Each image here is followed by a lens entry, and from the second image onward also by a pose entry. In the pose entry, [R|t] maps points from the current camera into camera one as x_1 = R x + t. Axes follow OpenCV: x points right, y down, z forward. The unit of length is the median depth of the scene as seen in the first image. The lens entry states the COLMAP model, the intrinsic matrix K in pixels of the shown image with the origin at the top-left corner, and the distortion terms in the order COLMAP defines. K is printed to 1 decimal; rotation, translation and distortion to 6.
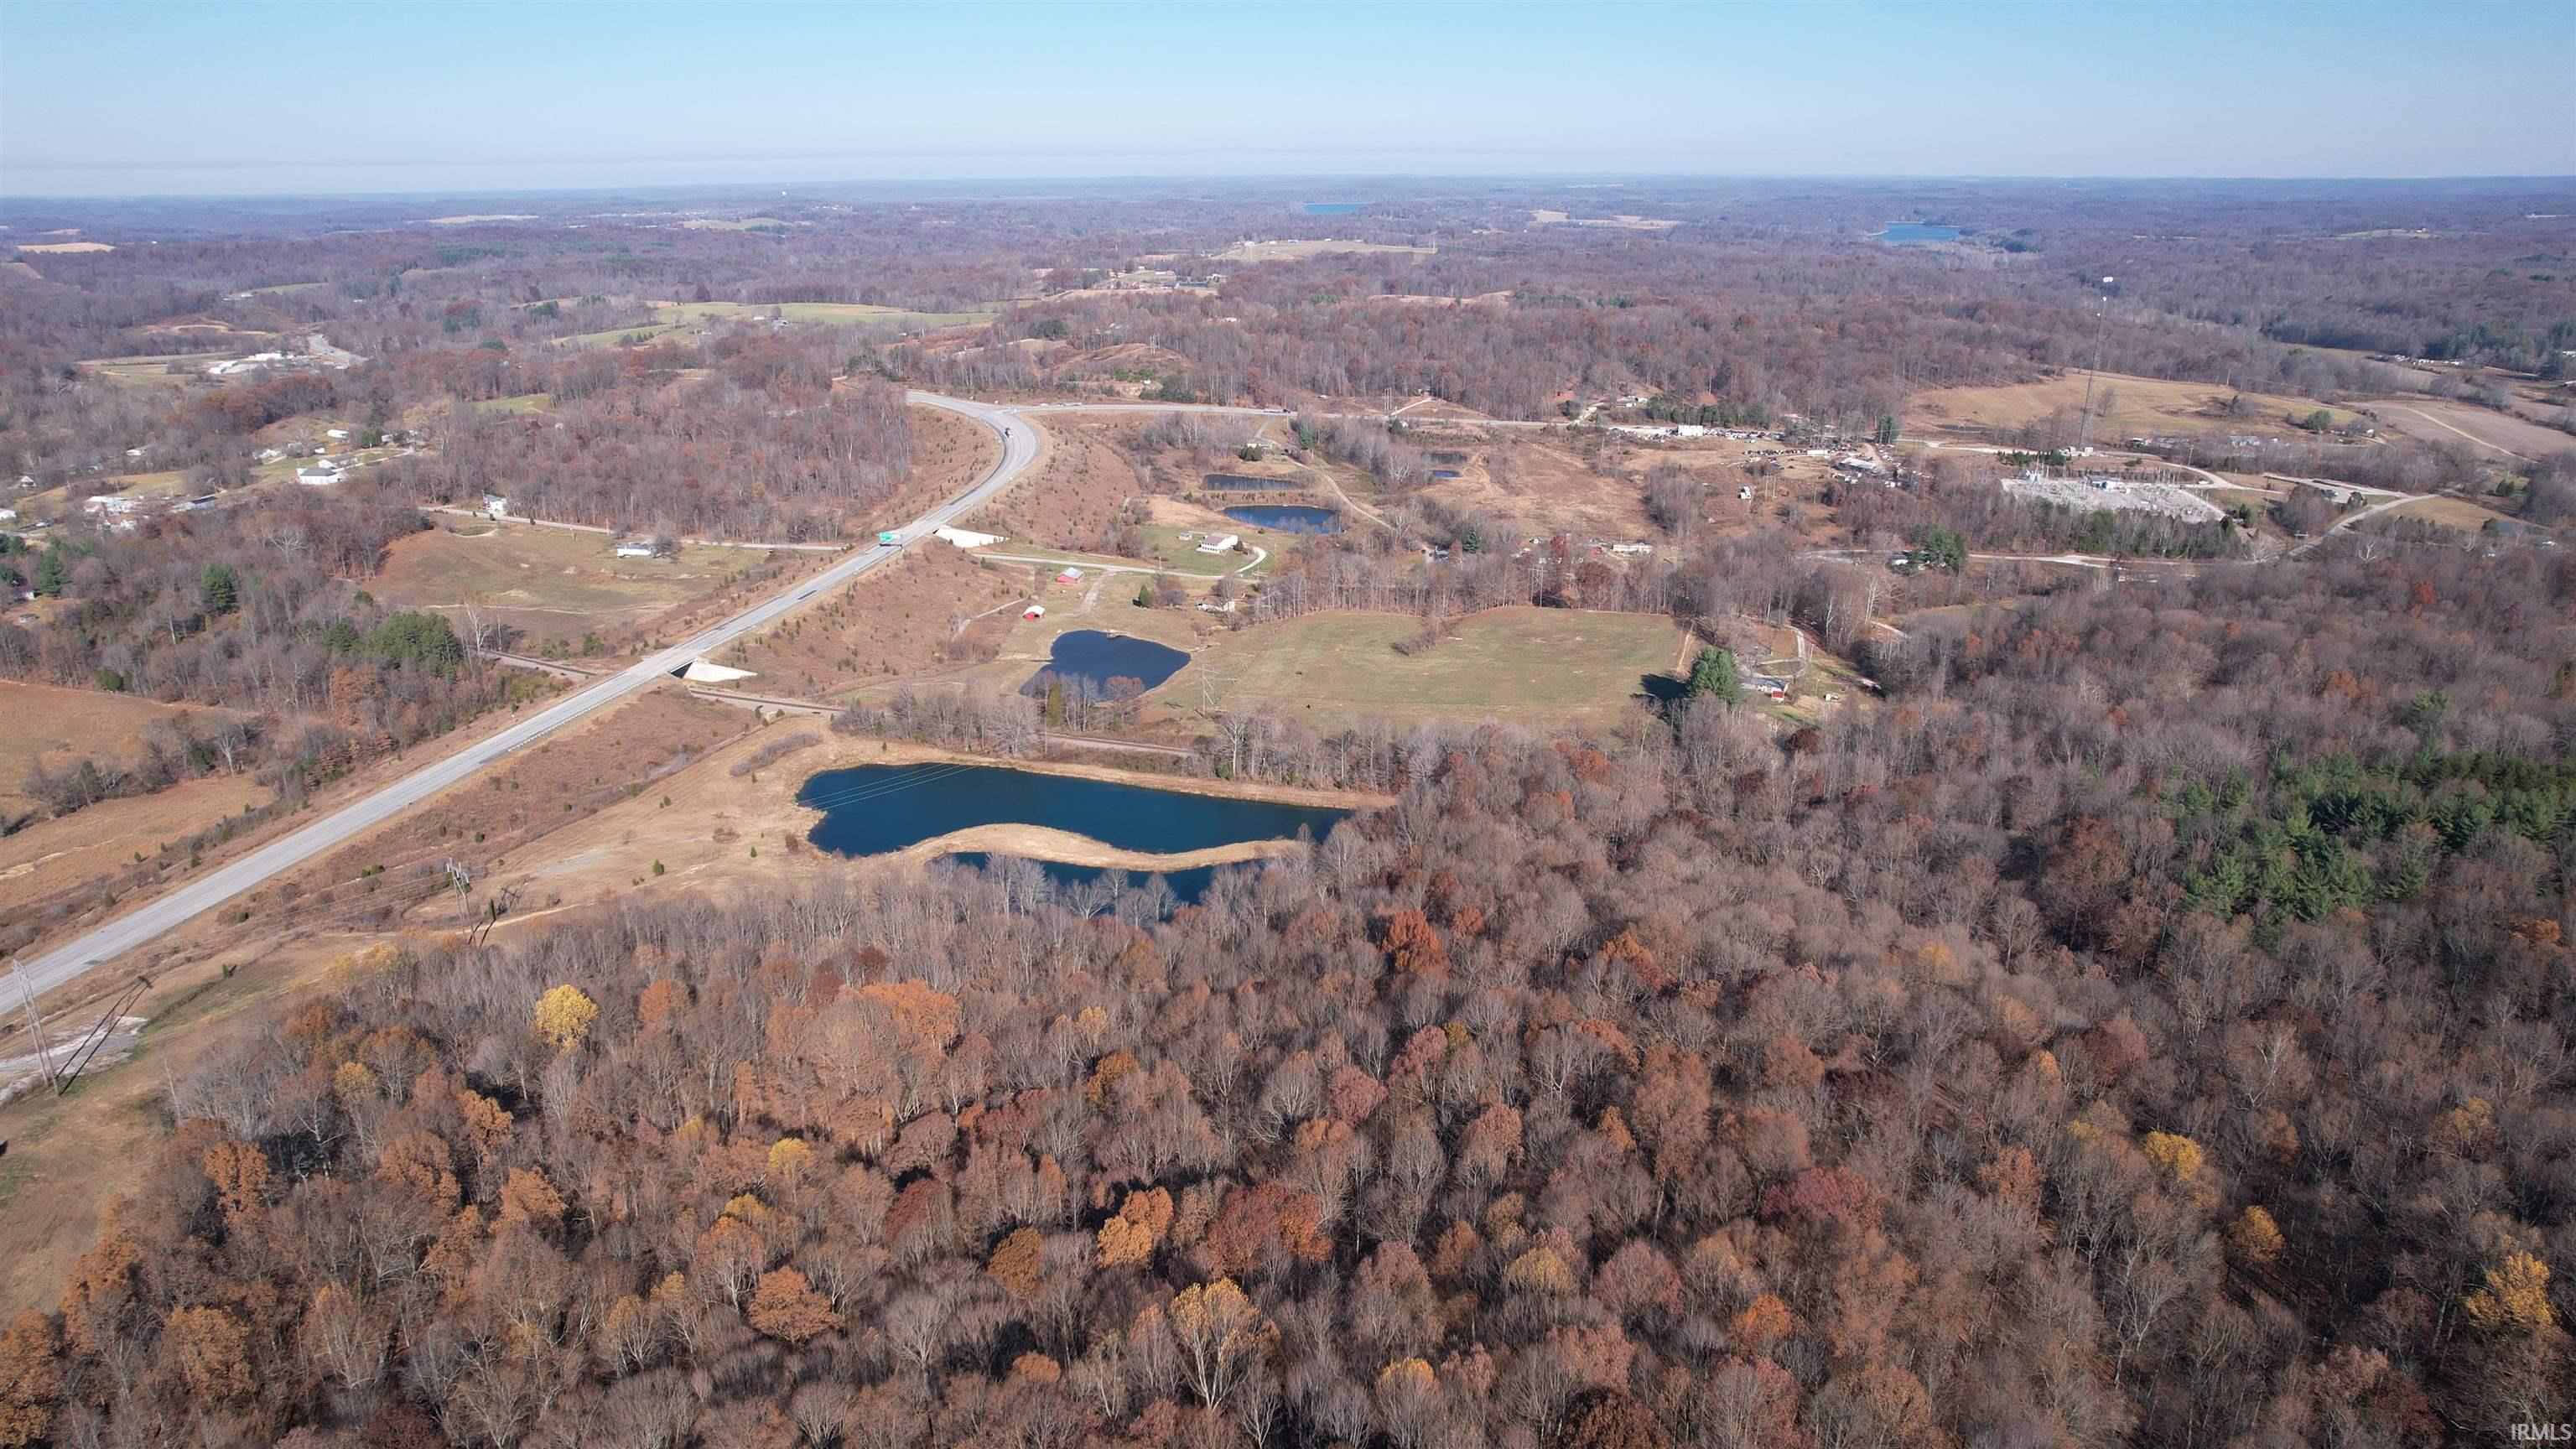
lens RADIAL K [[1613.7, 0, 1288.0], [0, 1613.7, 724.5], [0, 0, 1]] dist [-0.087486, 0.071840]
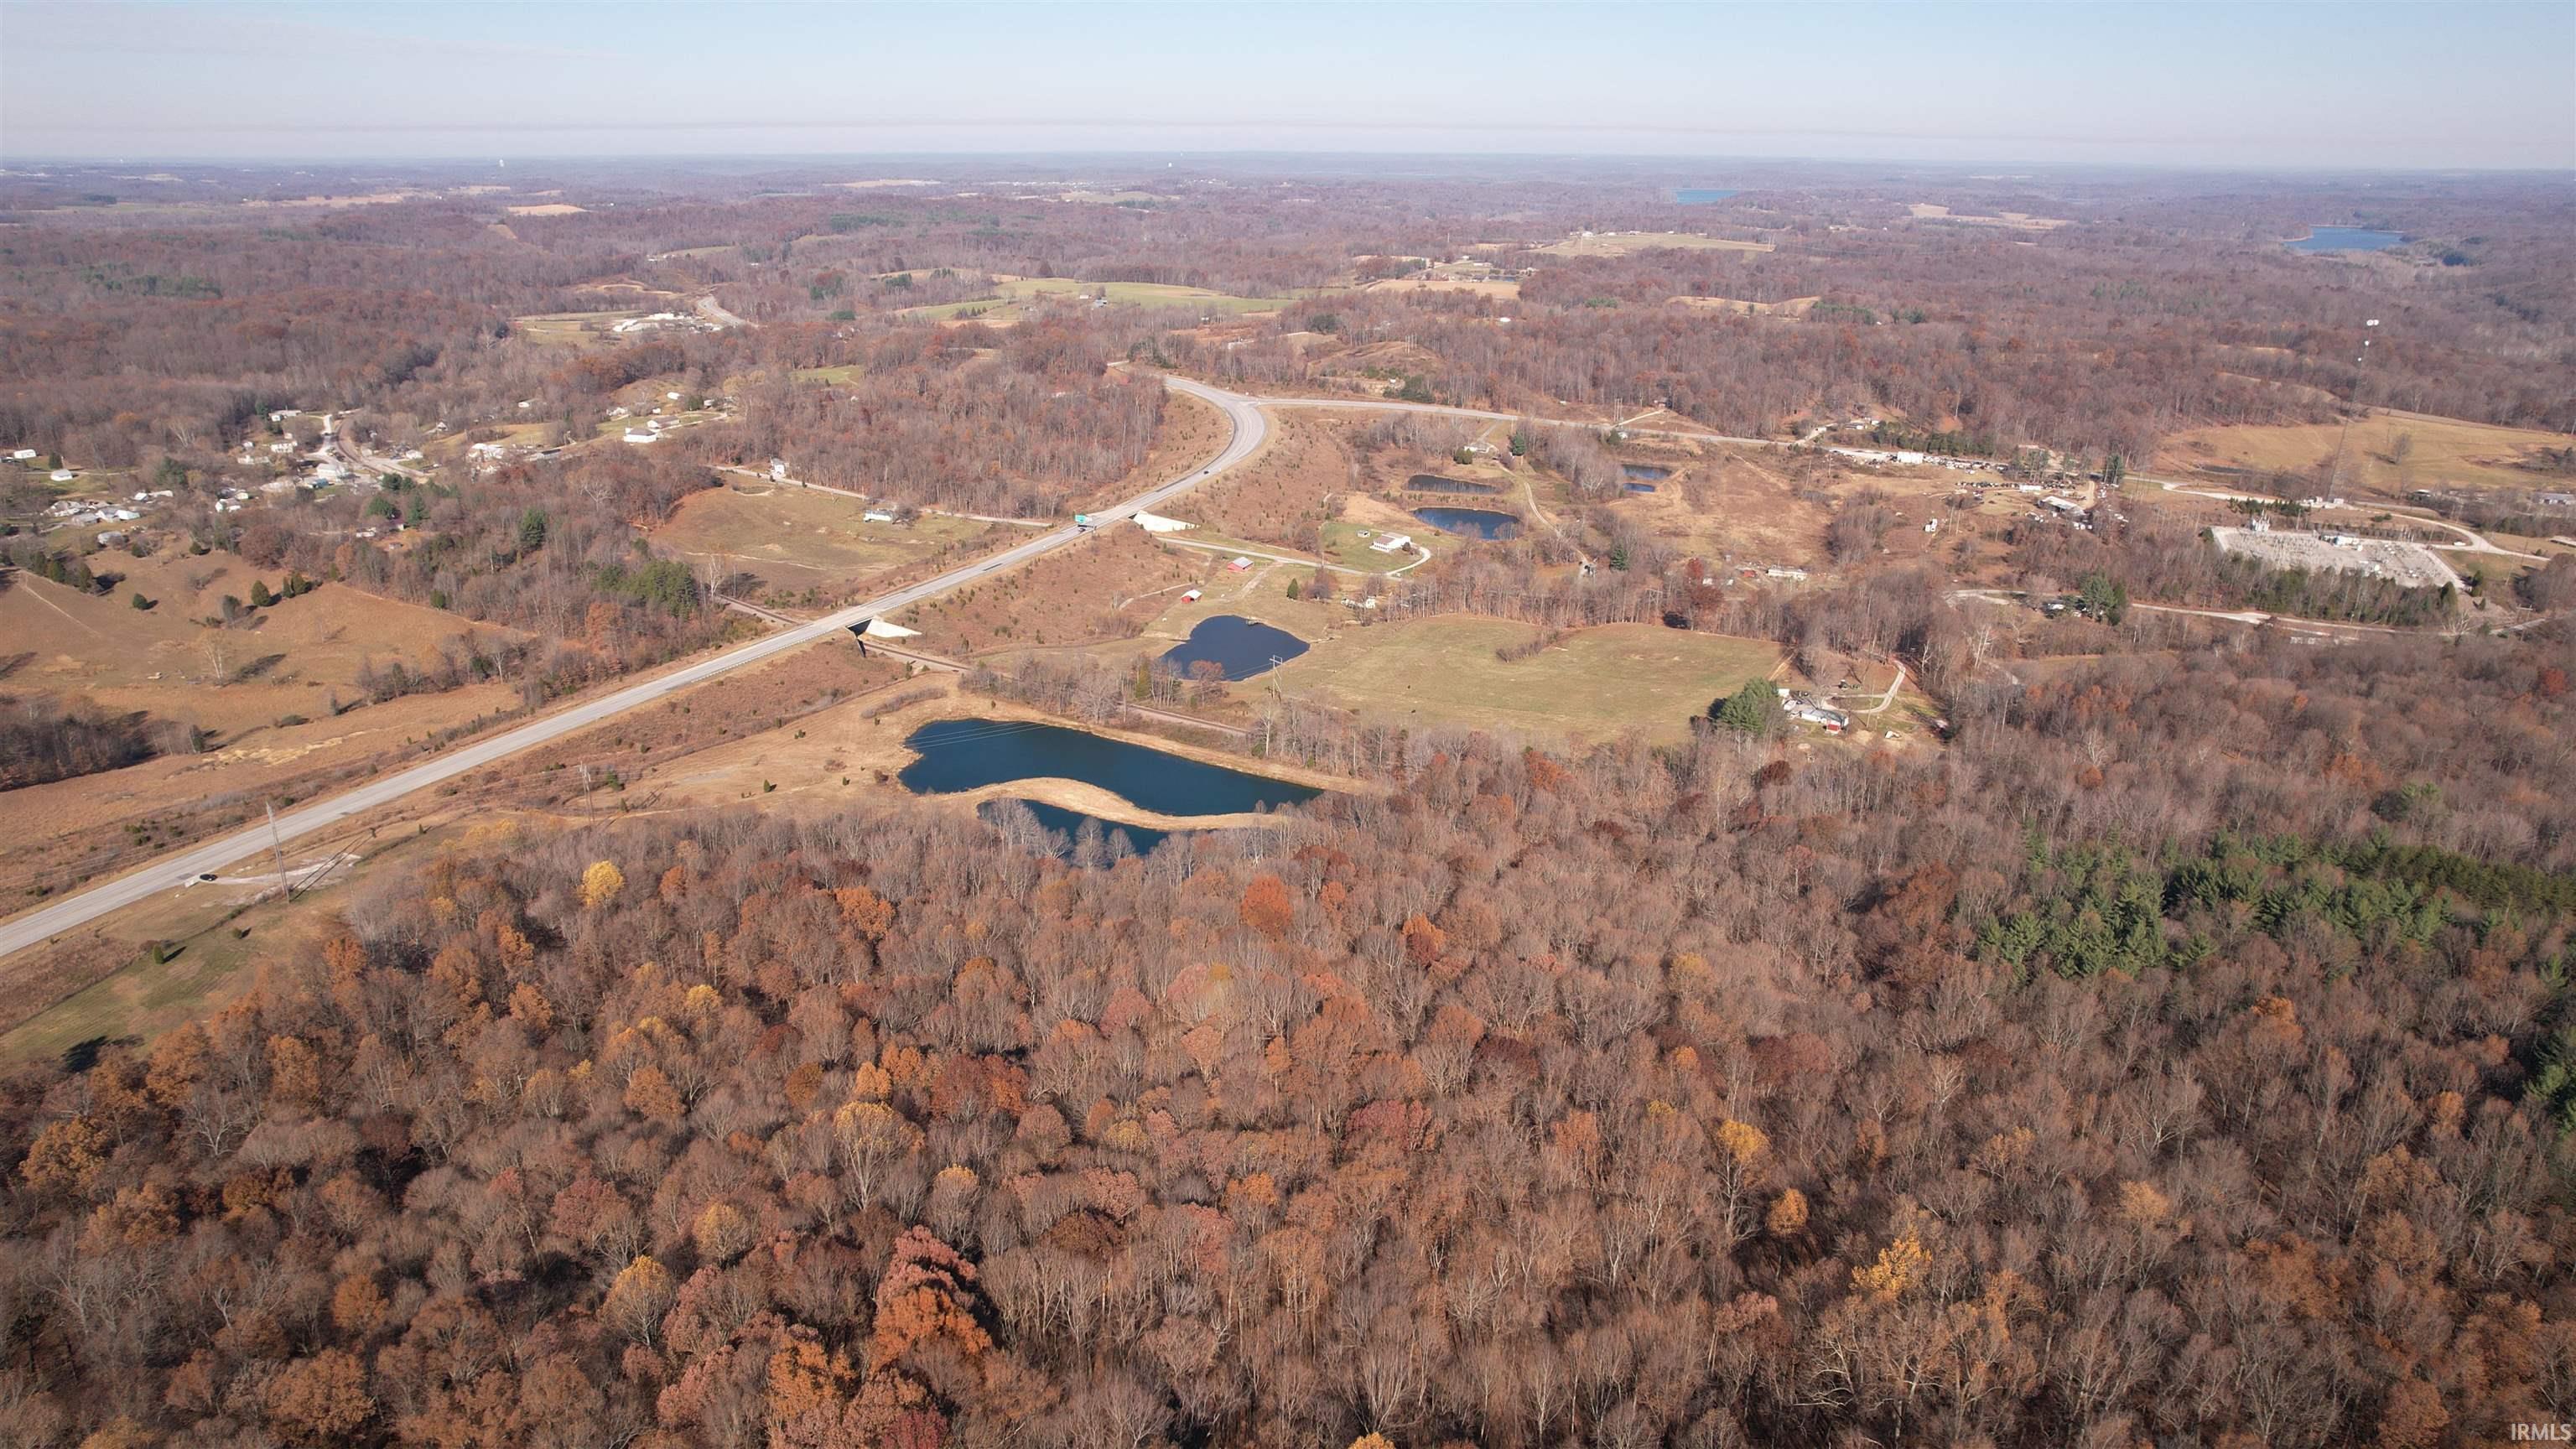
lens RADIAL K [[1613.7, 0, 1288.0], [0, 1613.7, 724.5], [0, 0, 1]] dist [-0.087486, 0.071840]
pose [[0.974370, 0.087393, -0.207283, 0.106956], [-0.084683, 0.996167, 0.021925, -0.008266], [0.208405, -0.003810, 0.978035, -0.055685]]
